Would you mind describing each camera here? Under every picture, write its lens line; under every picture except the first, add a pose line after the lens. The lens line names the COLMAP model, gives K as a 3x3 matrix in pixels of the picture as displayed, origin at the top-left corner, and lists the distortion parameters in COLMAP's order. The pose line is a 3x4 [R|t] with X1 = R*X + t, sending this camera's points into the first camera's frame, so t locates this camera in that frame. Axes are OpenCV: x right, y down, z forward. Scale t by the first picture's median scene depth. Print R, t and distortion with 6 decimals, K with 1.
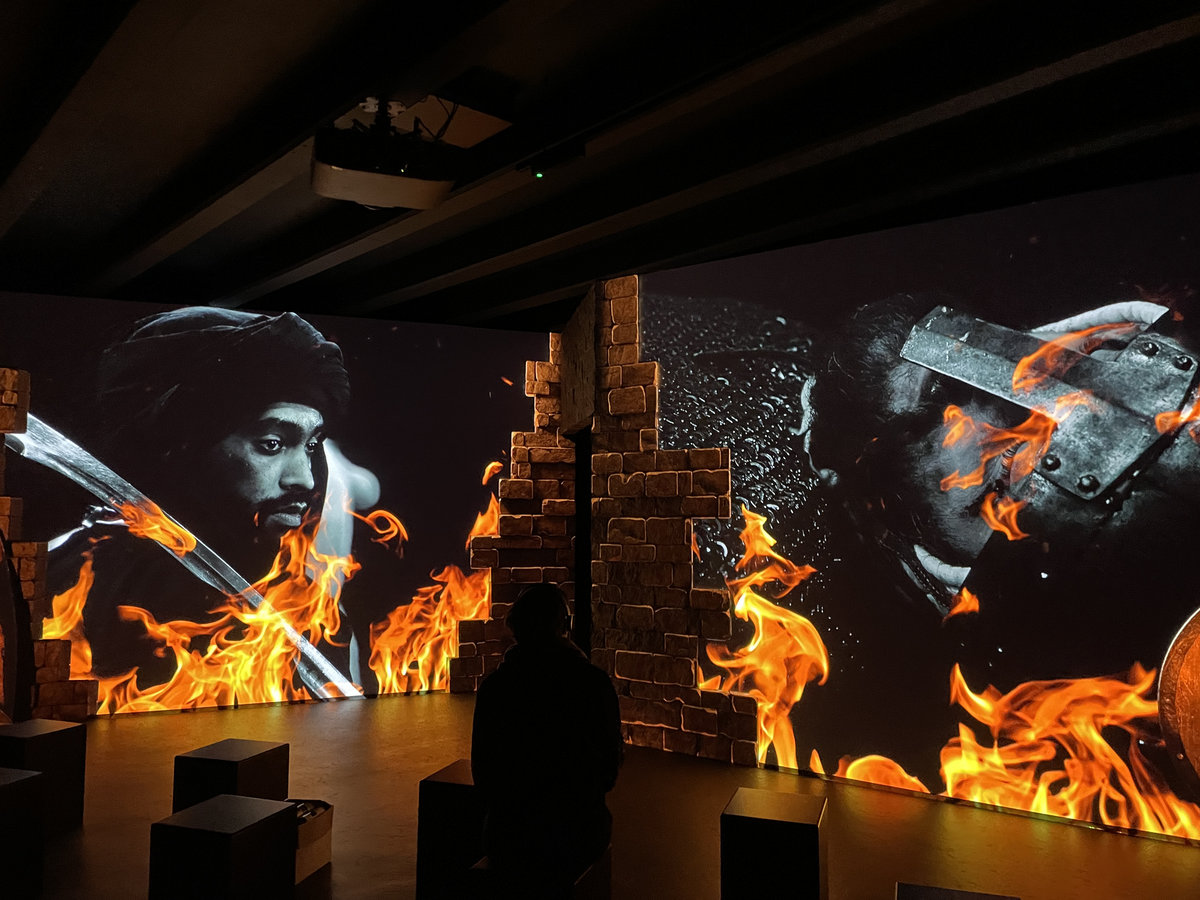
lens RADIAL K [[913.1, 0, 601.1], [0, 913.1, 455.4], [0, 0, 1]] dist [0.067238, -0.049895]
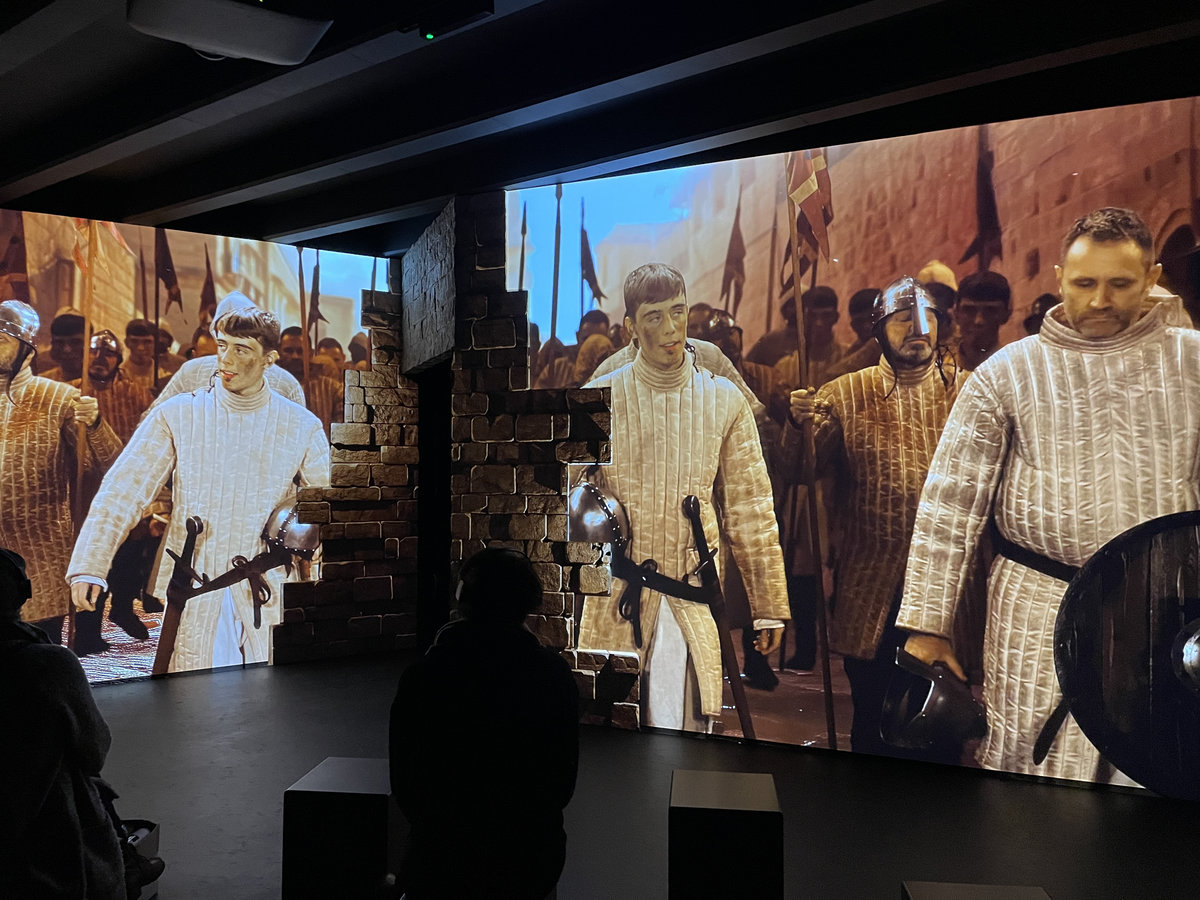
lens RADIAL K [[913.1, 0, 599.5], [0, 913.1, 447.7], [0, 0, 1]] dist [0.067238, -0.049895]
pose [[0.977493, -0.000063, 0.210968, -0.060324], [-0.009584, 0.998954, 0.044705, 0.010737], [-0.210750, -0.045721, 0.976470, 0.105835]]
